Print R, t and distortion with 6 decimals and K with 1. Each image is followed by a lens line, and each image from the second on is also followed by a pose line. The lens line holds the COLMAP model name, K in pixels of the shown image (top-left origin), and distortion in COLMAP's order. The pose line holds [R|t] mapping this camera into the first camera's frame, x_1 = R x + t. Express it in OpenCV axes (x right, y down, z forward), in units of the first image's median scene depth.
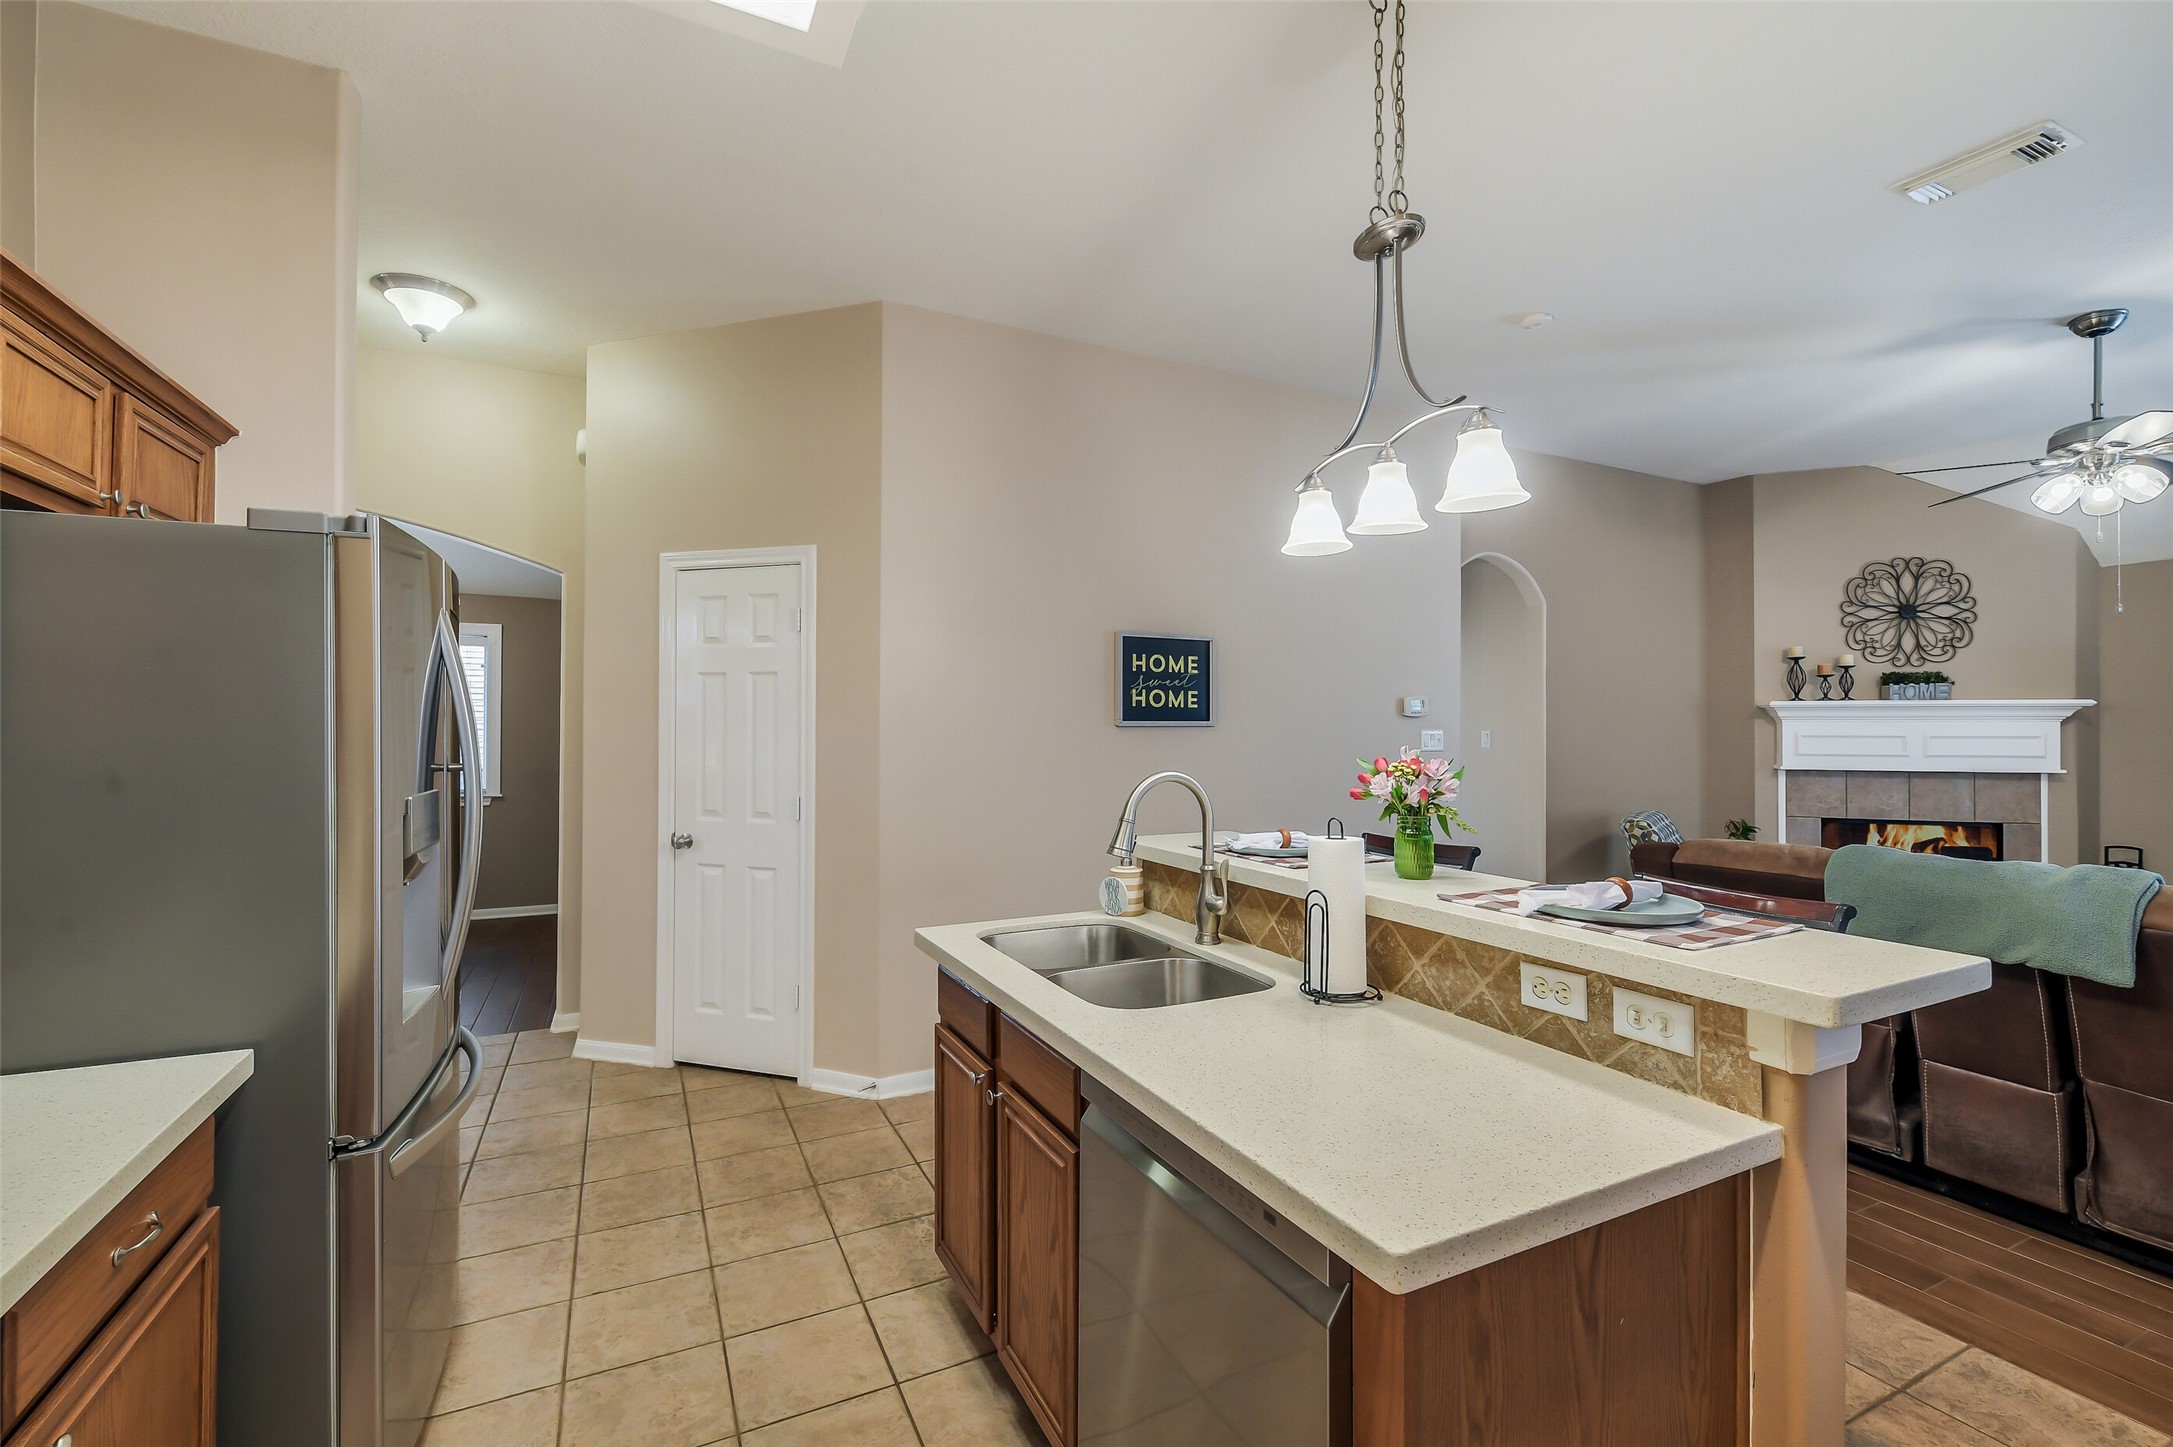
lens RADIAL K [[938.5, 0, 1086.1], [0, 938.5, 719.7], [0, 0, 1]] dist [0.002211, -0.000169]
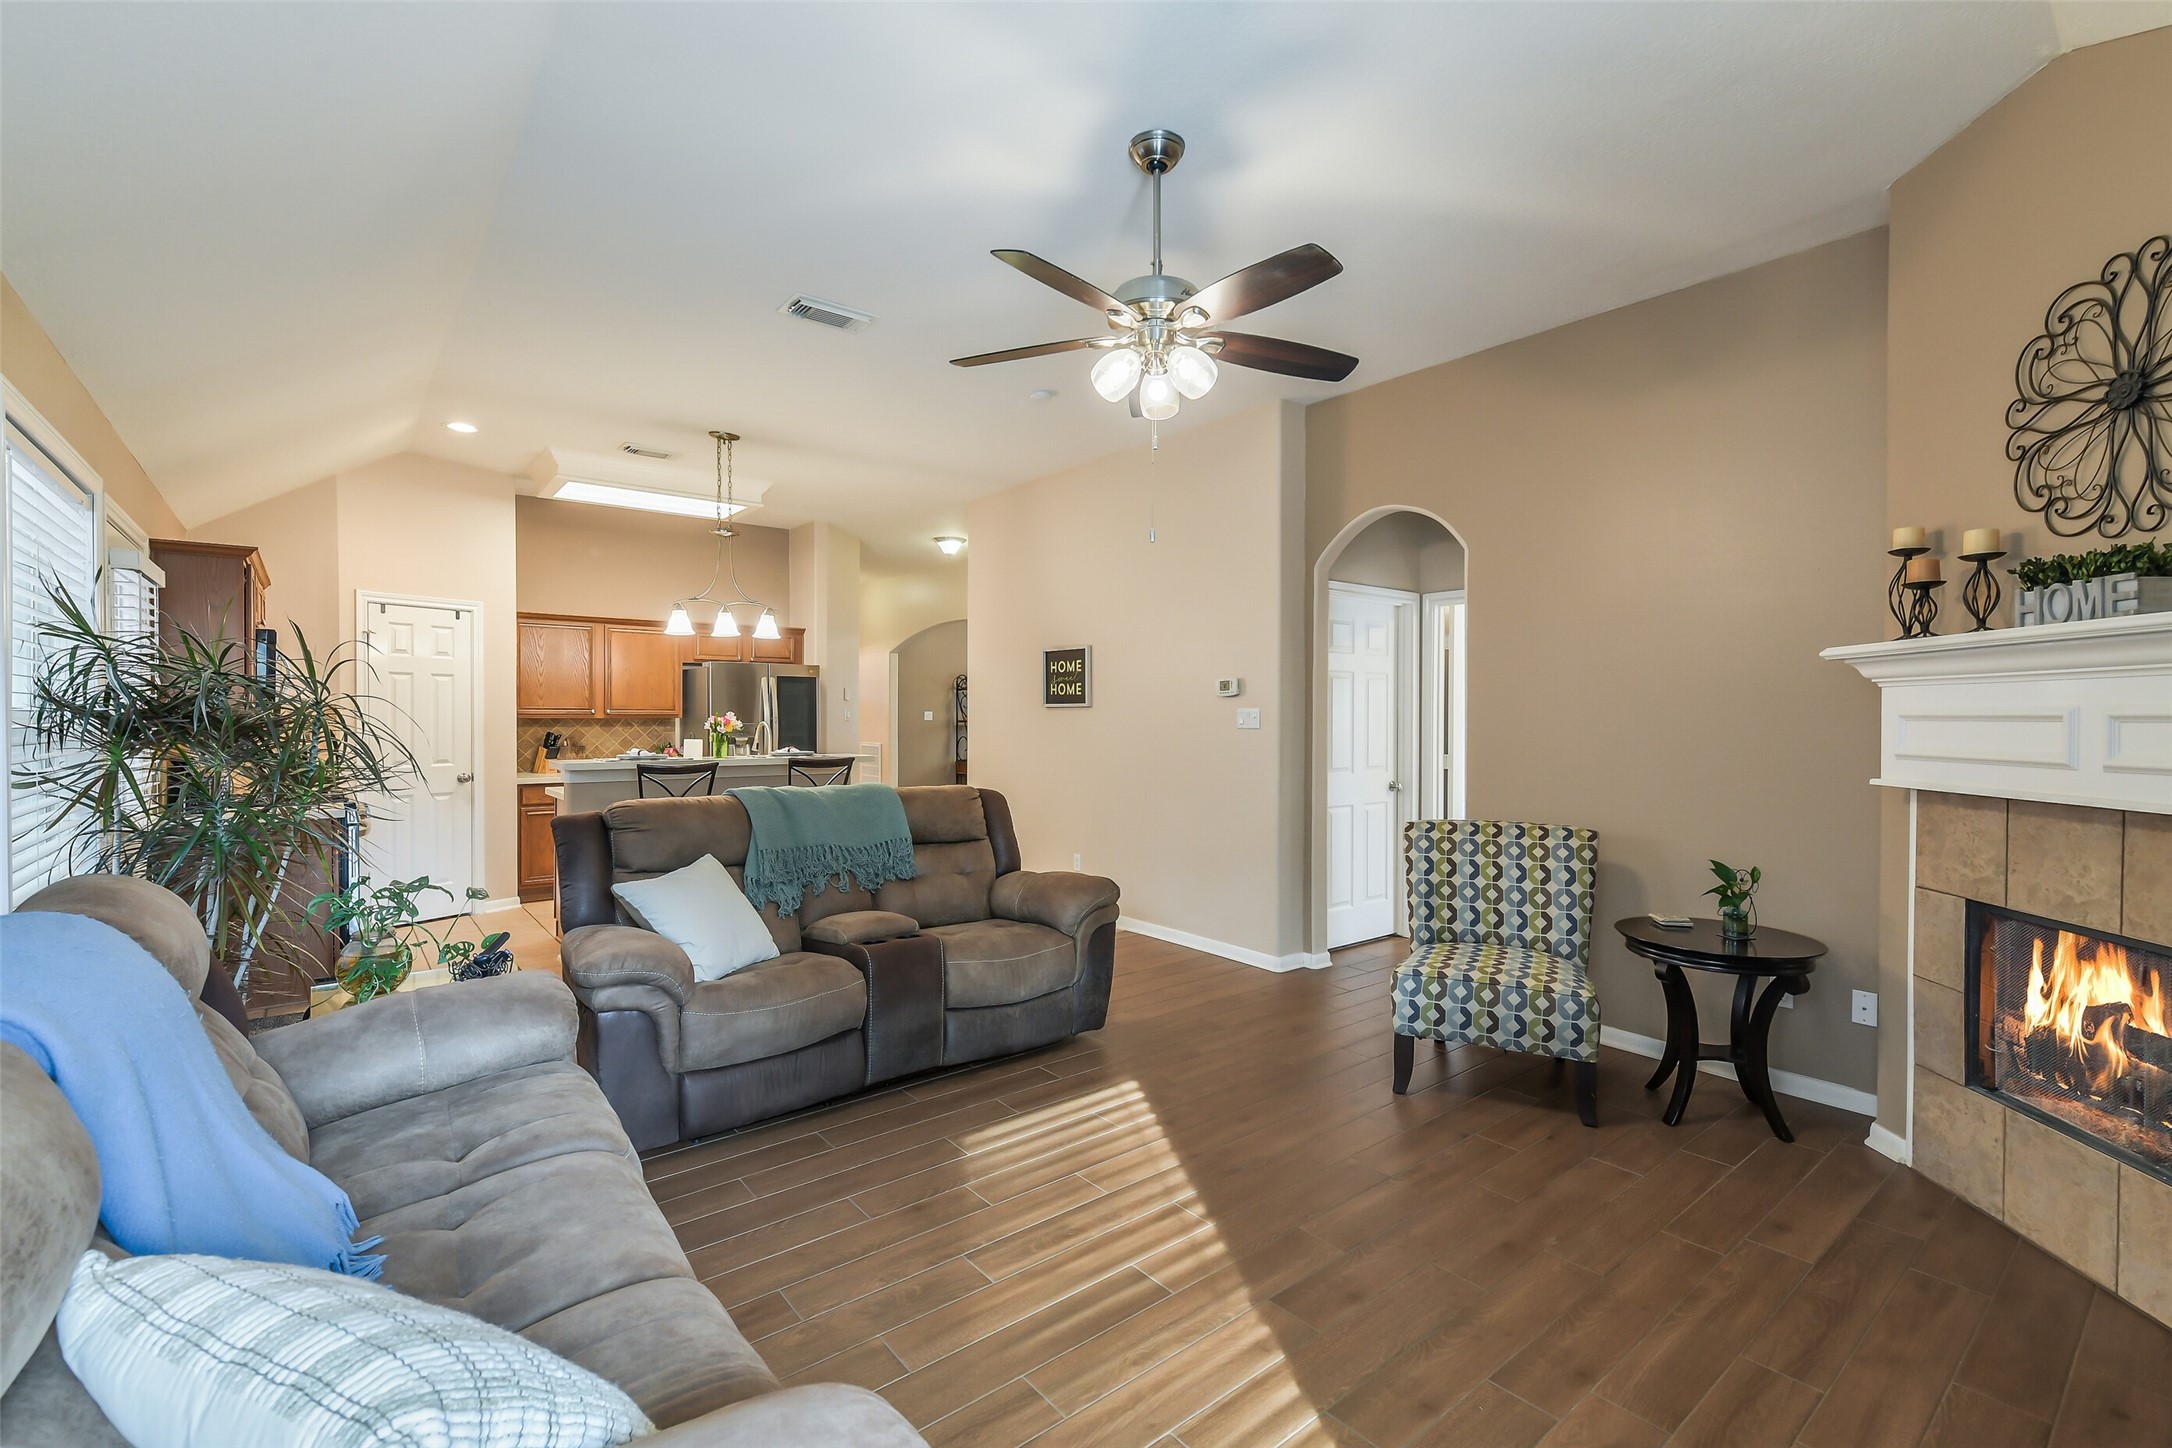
lens RADIAL K [[948.9, 0, 1096.8], [0, 948.9, 723.7], [0, 0, 1]] dist [0.000069, -0.000134]
pose [[0.220152, 0.007141, -0.975440, 1.164425], [0.003756, 0.999960, 0.008168, 0.015794], [0.975458, -0.005461, 0.220116, 0.508793]]
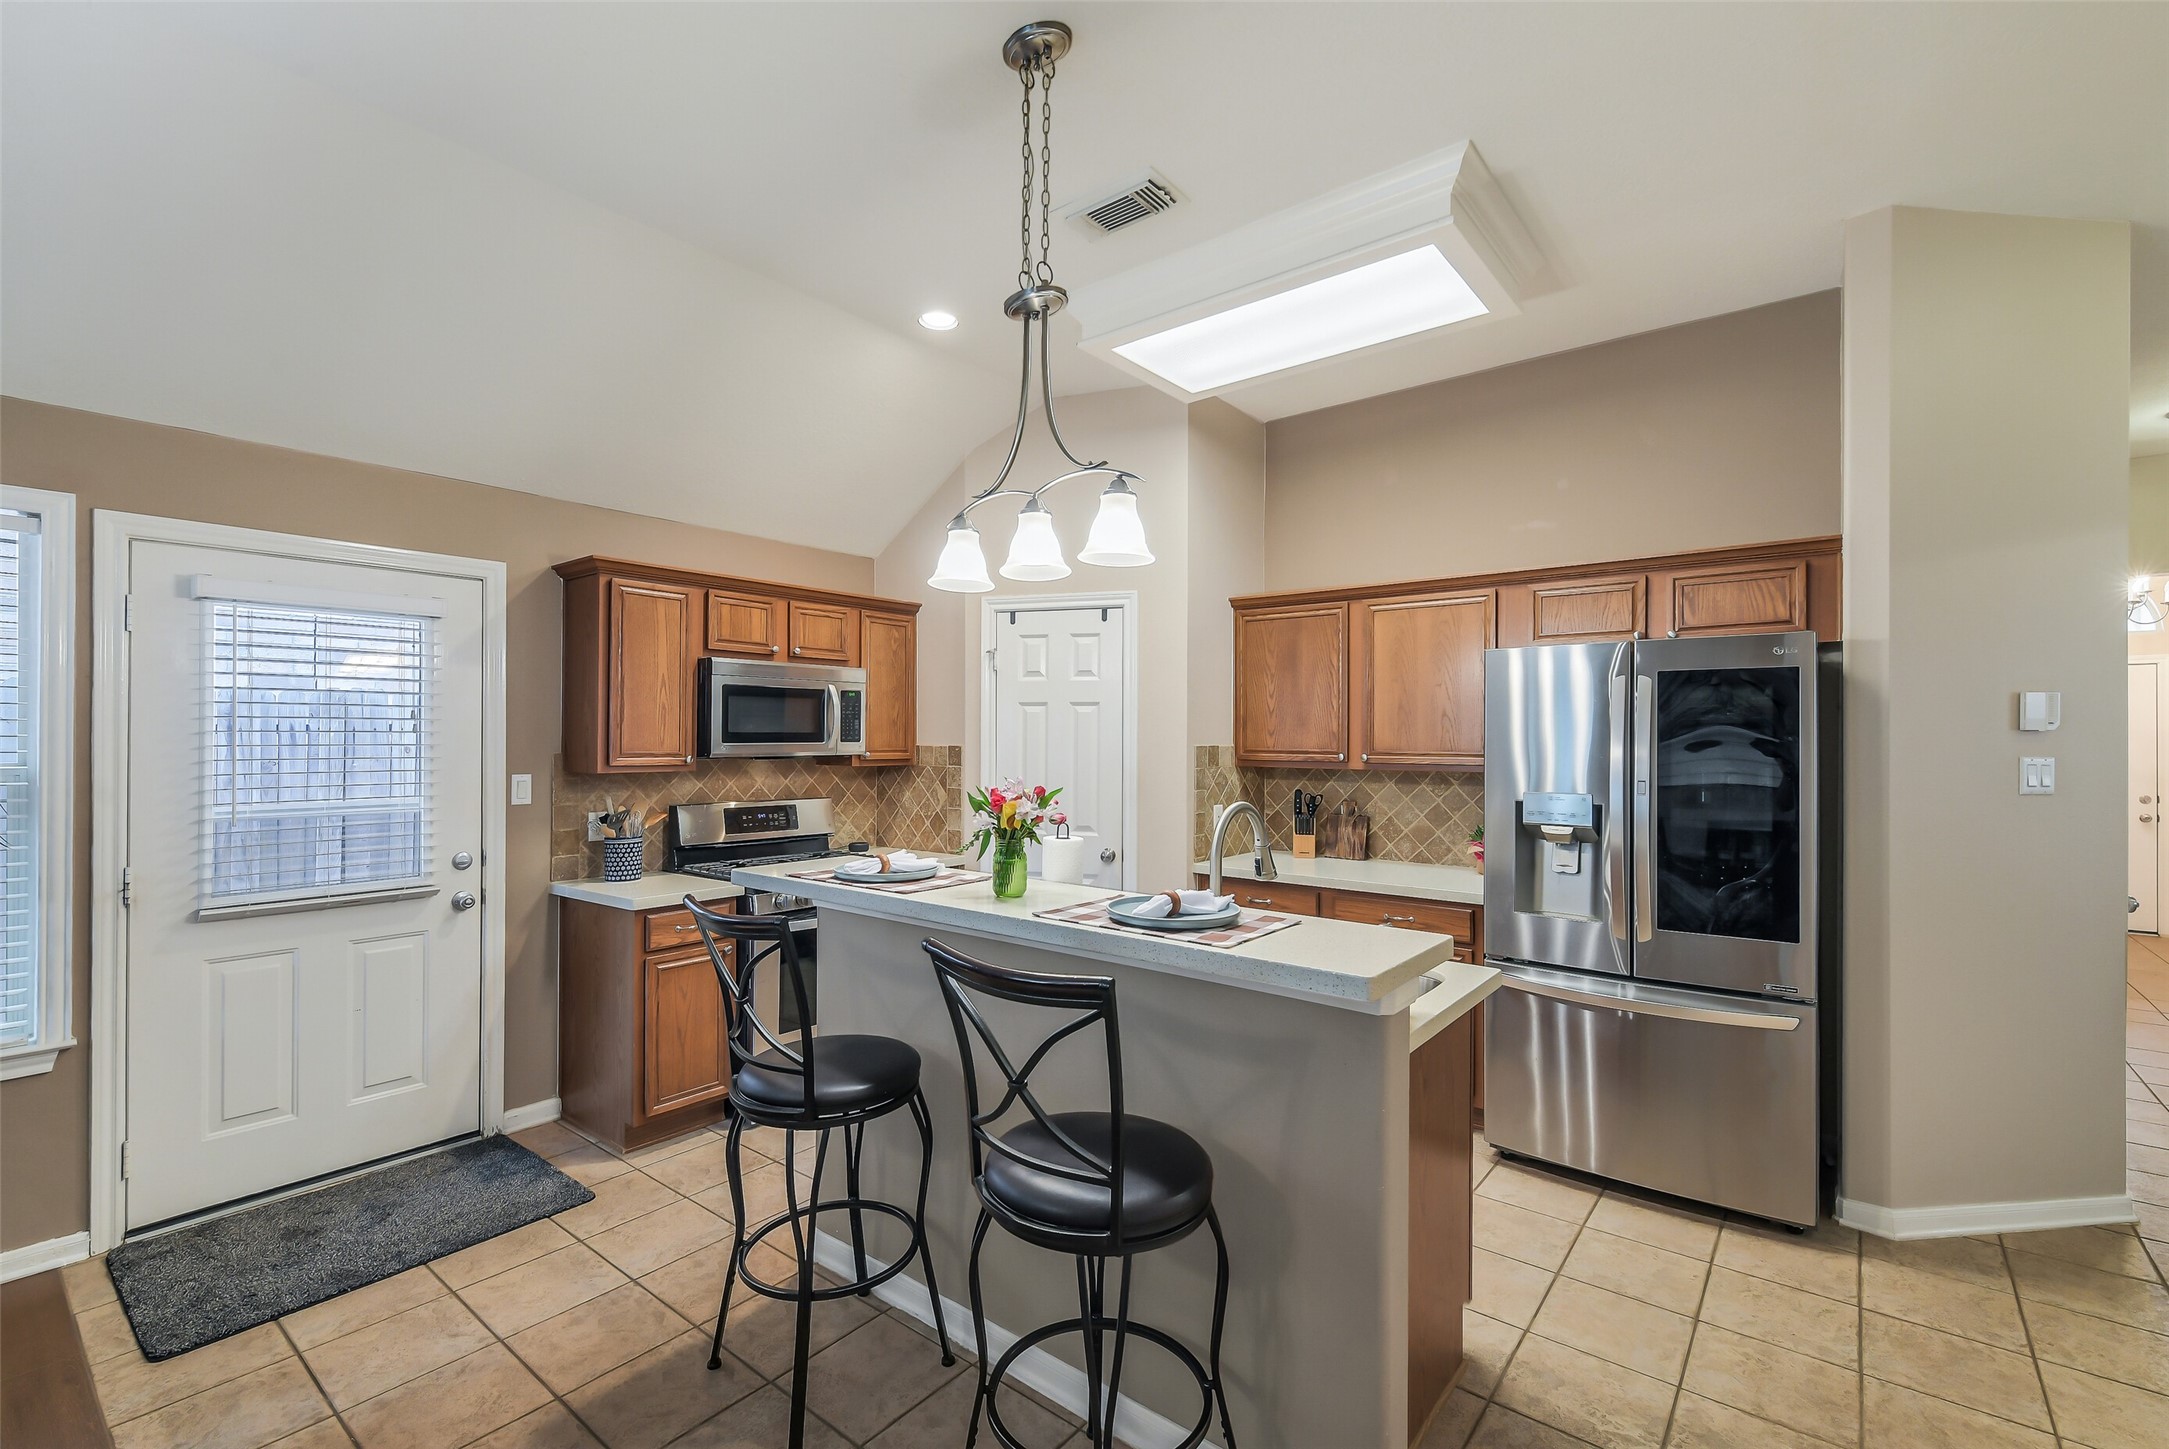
lens RADIAL K [[941.6, 0, 1094.0], [0, 941.6, 731.9], [0, 0, 1]] dist [0.007096, 0.000018]
pose [[-0.904822, -0.008361, -0.425709, 0.242981], [-0.003591, 0.999921, -0.012006, -0.002929], [0.425775, -0.009335, -0.904781, 0.697435]]
